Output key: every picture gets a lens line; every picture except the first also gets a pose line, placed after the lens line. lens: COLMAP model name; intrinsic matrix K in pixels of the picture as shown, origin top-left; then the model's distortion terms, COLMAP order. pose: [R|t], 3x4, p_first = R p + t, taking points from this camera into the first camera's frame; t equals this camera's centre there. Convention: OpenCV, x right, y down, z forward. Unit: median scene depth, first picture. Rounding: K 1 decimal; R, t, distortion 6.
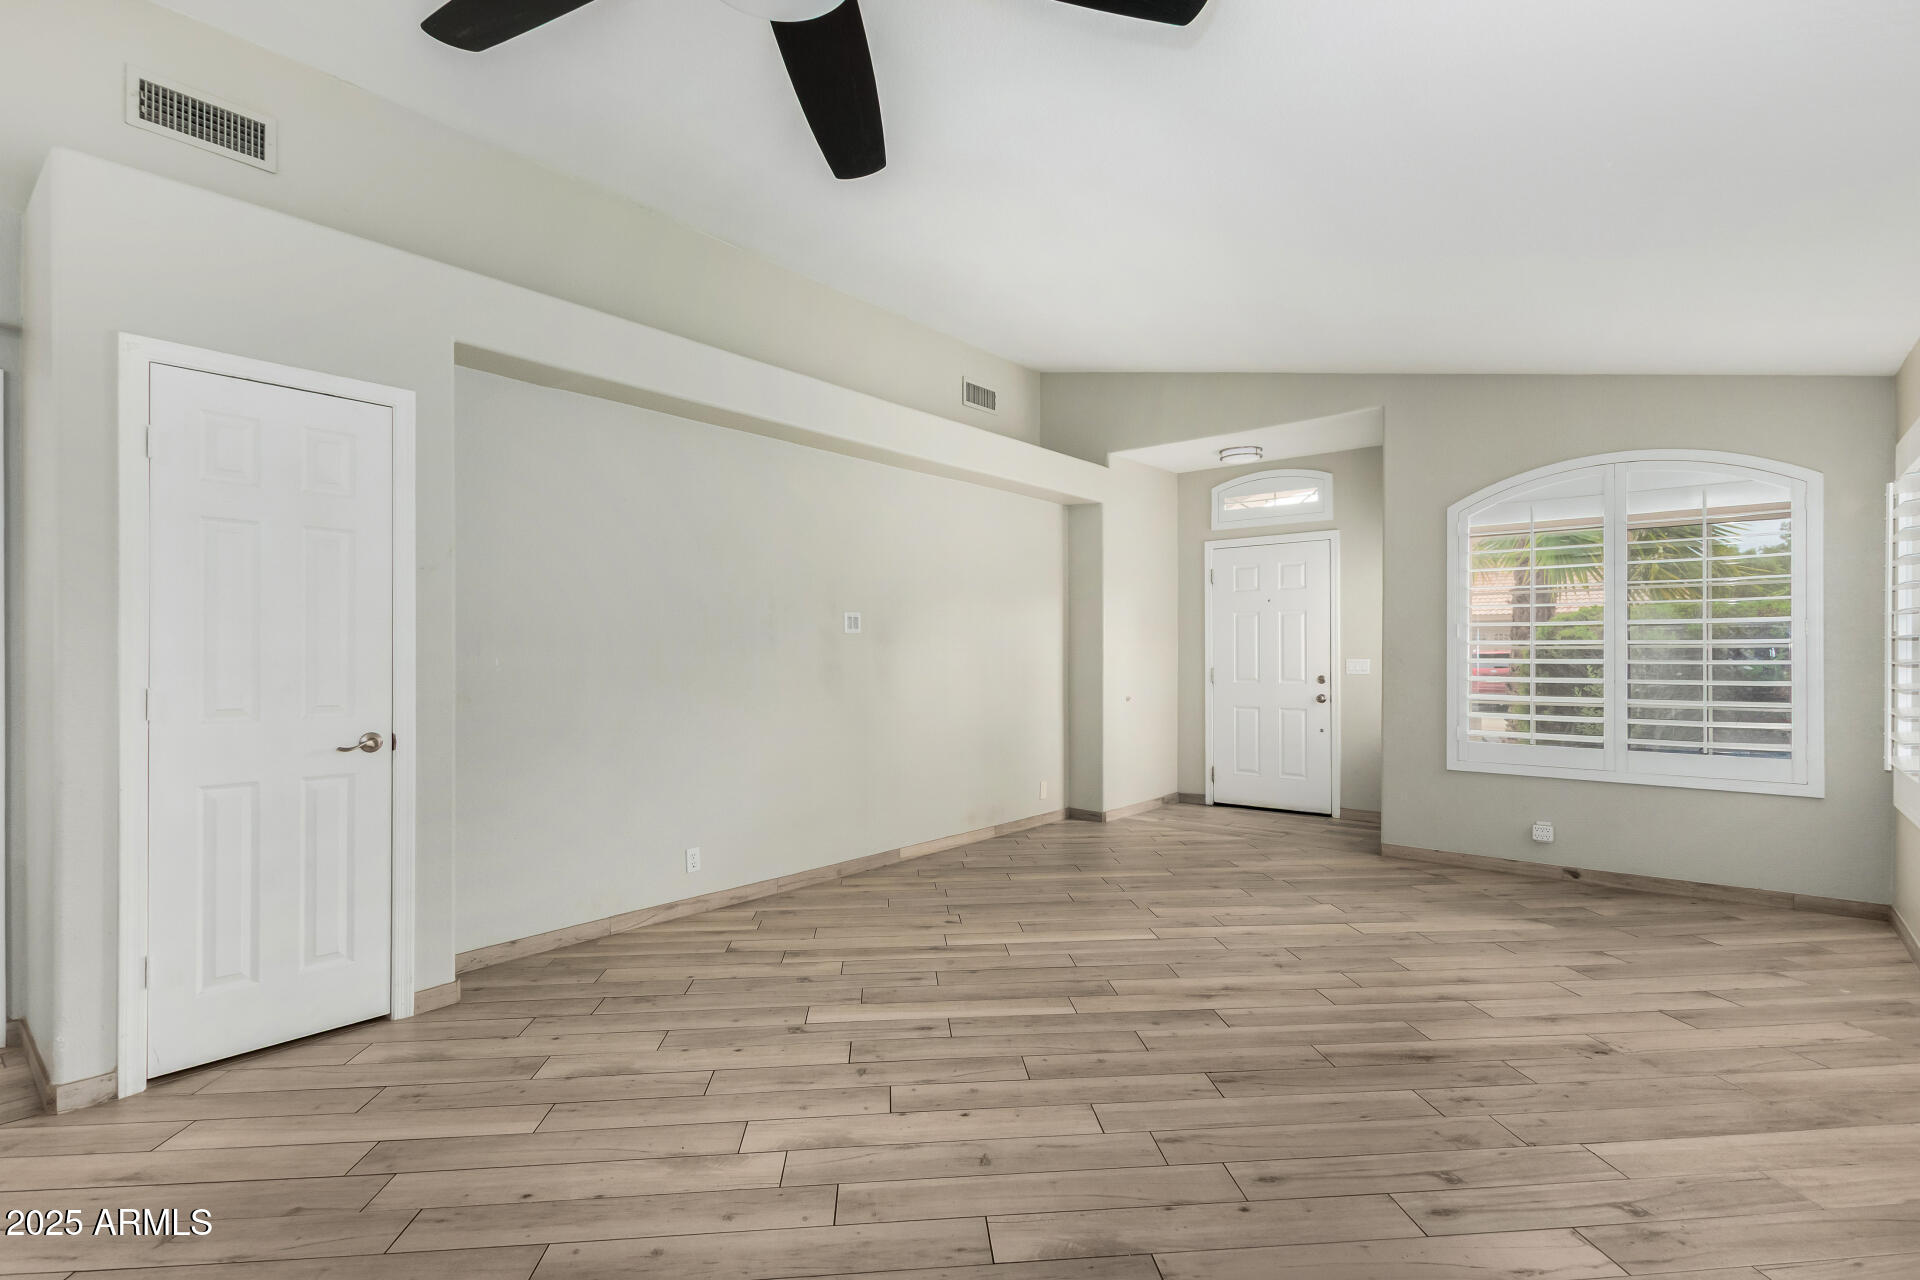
lens RADIAL K [[913.9, 0, 971.2], [0, 913.9, 650.4], [0, 0, 1]] dist [0.001253, -0.001375]
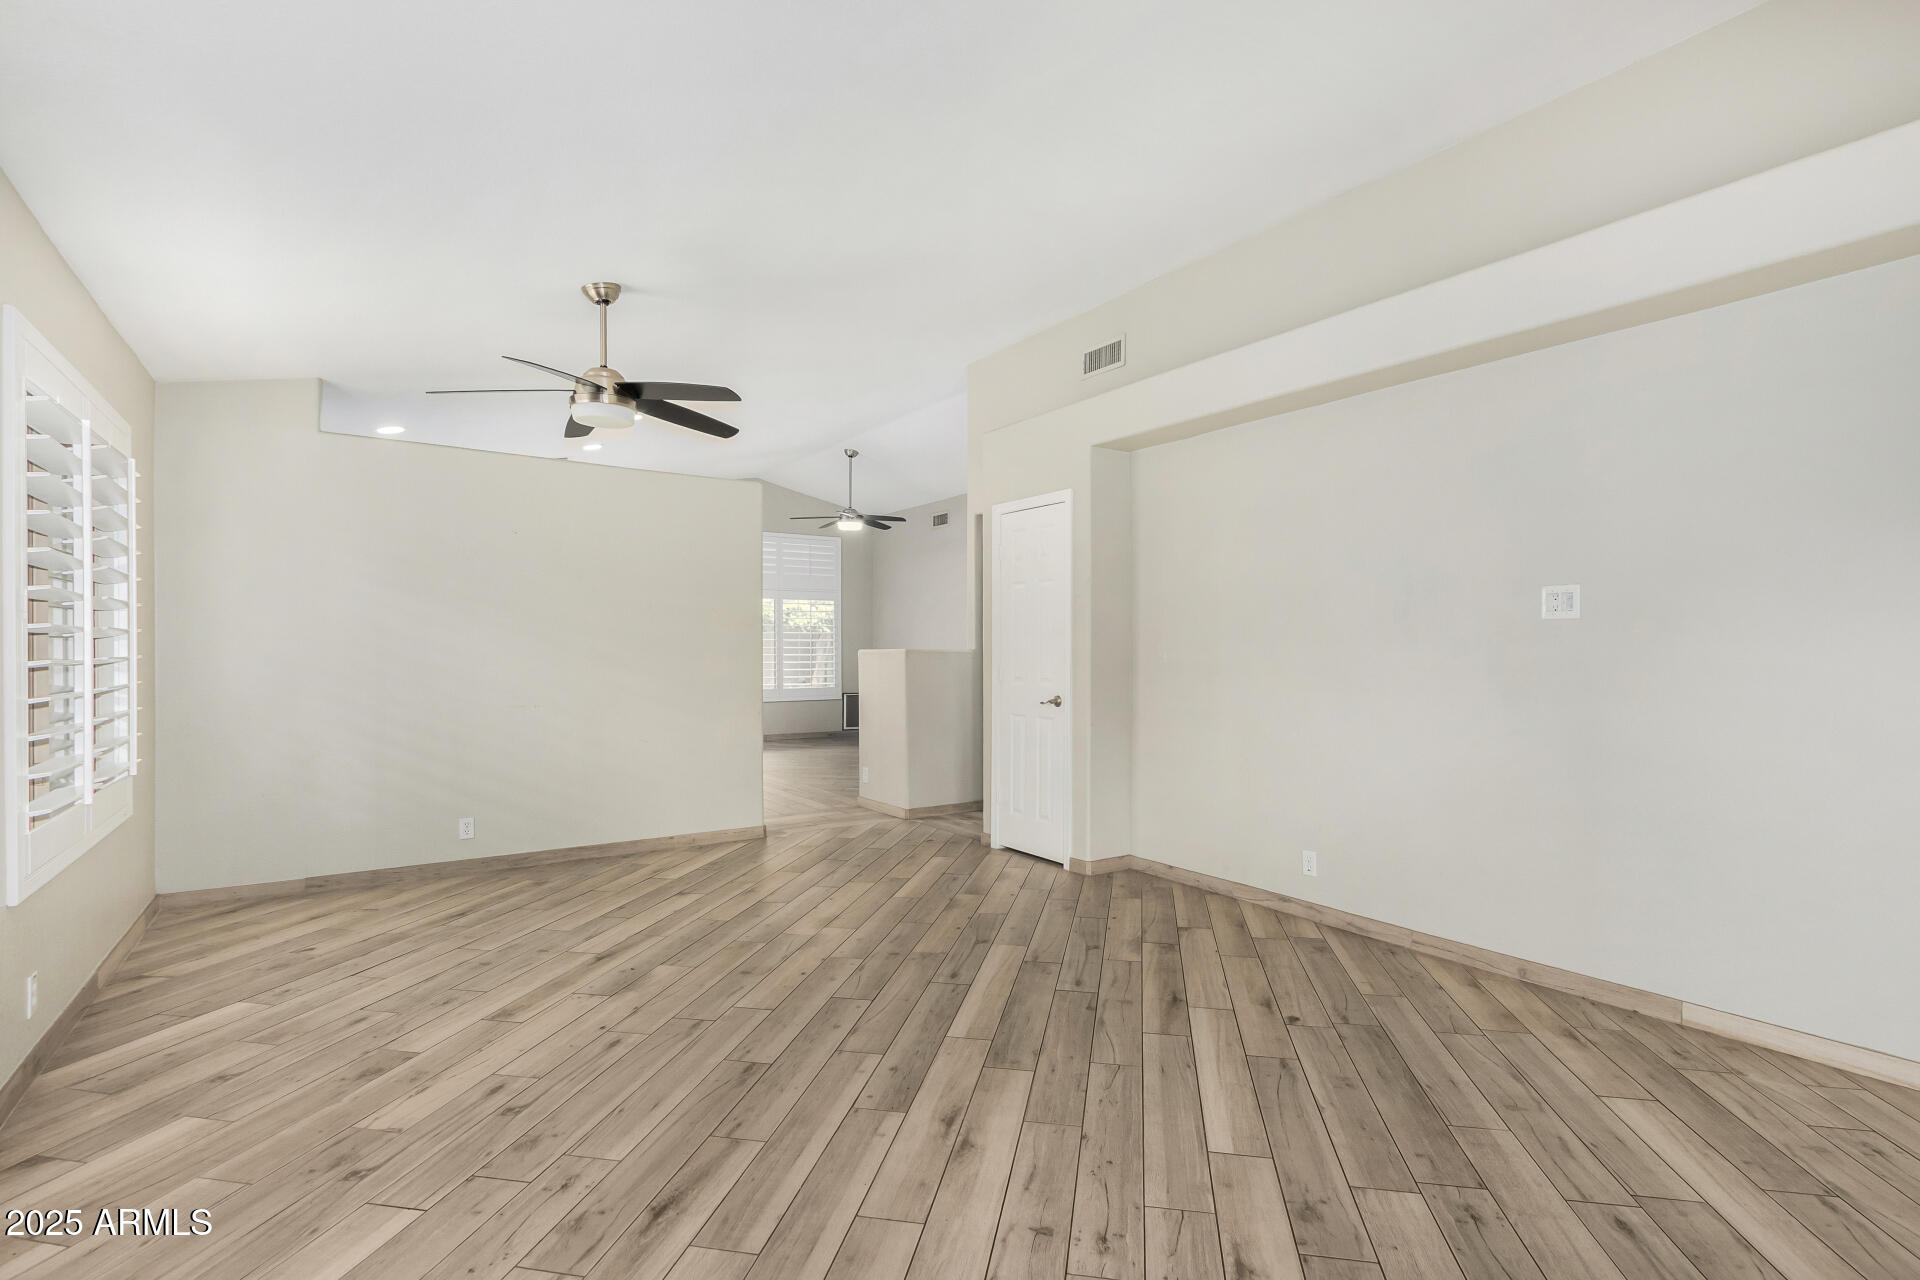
lens RADIAL K [[913.9, 0, 971.2], [0, 913.9, 650.4], [0, 0, 1]] dist [0.001253, -0.001375]
pose [[-0.280327, 0.001523, -0.959903, 1.008983], [0.001660, 0.999998, 0.001102, 0.003924], [0.959903, -0.001284, -0.280329, 1.297283]]
